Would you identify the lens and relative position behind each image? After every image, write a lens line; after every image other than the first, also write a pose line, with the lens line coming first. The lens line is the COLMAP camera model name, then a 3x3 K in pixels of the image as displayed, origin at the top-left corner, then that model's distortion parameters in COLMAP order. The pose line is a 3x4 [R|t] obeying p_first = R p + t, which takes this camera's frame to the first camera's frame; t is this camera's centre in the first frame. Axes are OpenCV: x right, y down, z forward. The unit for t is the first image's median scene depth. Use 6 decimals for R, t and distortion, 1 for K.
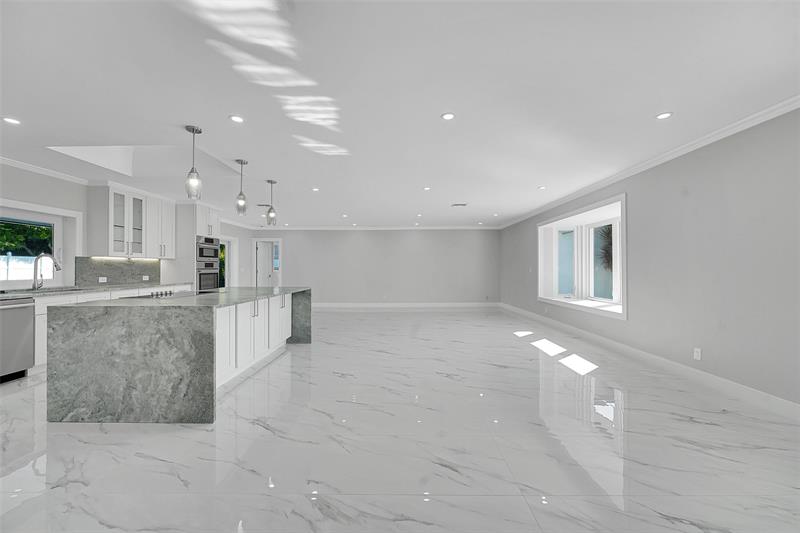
lens RADIAL K [[316.0, 0, 403.6], [0, 316.0, 265.0], [0, 0, 1]] dist [-0.000244, 0.000070]
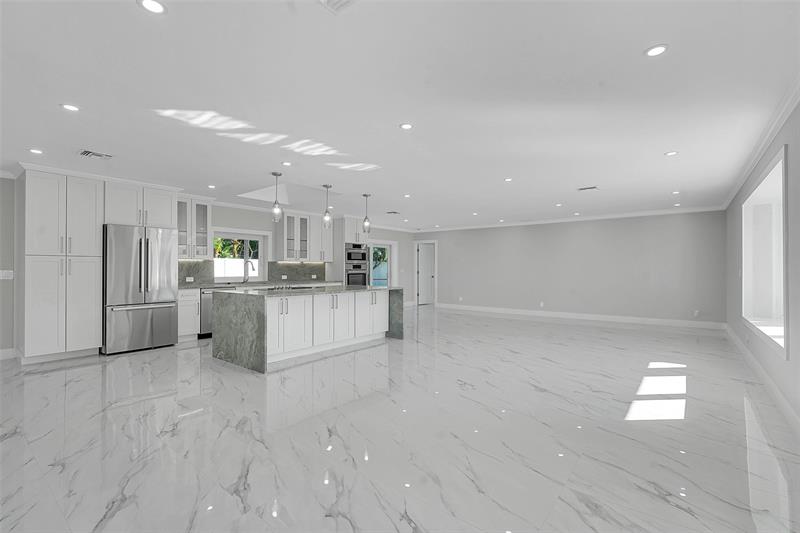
lens RADIAL K [[365.4, 0, 405.5], [0, 365.4, 269.1], [0, 0, 1]] dist [0.001764, 0.000457]
pose [[0.791863, 0.002028, -0.610695, 0.488397], [0.004420, 0.999949, 0.009051, -0.003105], [0.610683, -0.009866, 0.791814, 0.023049]]
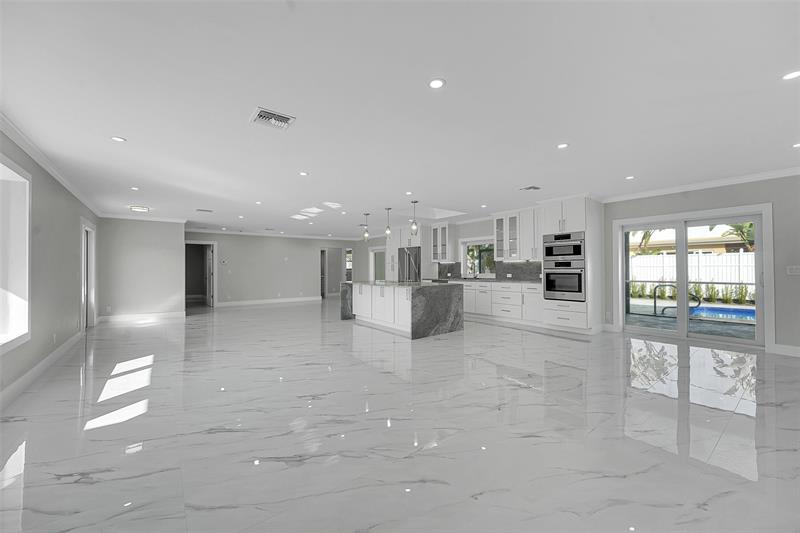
lens RADIAL K [[321.6, 0, 401.1], [0, 321.6, 267.2], [0, 0, 1]] dist [-0.000041, 0.000153]
pose [[-0.801338, 0.004954, -0.598191, 0.390053], [0.013926, 0.999849, -0.010376, 0.015658], [0.598050, -0.016645, -0.801286, 1.904209]]
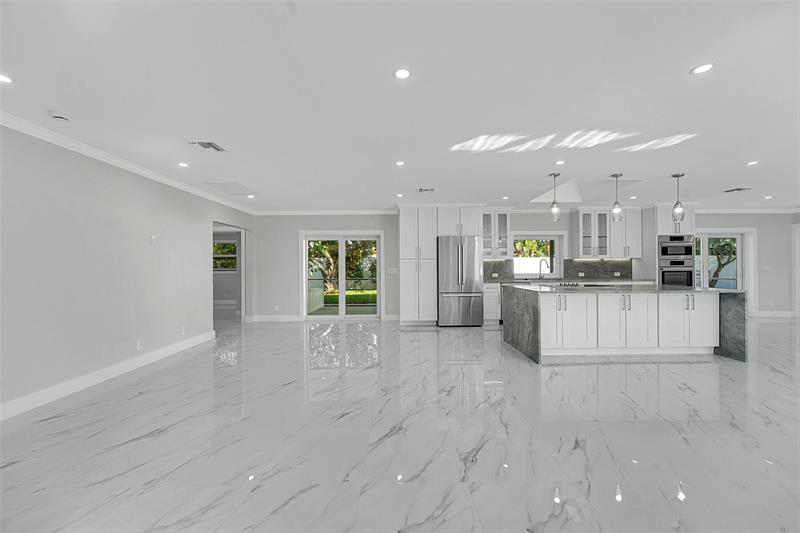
lens RADIAL K [[321.6, 0, 401.1], [0, 321.6, 267.2], [0, 0, 1]] dist [-0.000041, 0.000153]
pose [[0.018837, -0.000045, -0.999823, 0.501555], [0.016116, 0.999870, 0.000259, -0.000612], [0.999693, -0.016118, 0.018835, 0.143196]]
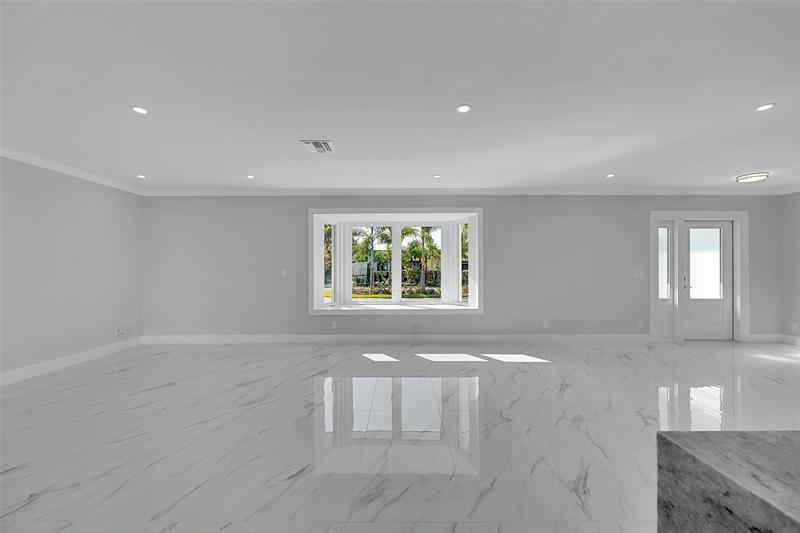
lens RADIAL K [[317.7, 0, 403.0], [0, 317.7, 258.2], [0, 0, 1]] dist [-0.043270, 0.000017]
pose [[0.045236, 0.009404, 0.998932, -0.462654], [-0.007359, 0.999932, -0.009080, -0.022486], [-0.998949, -0.006940, 0.045303, 1.054423]]
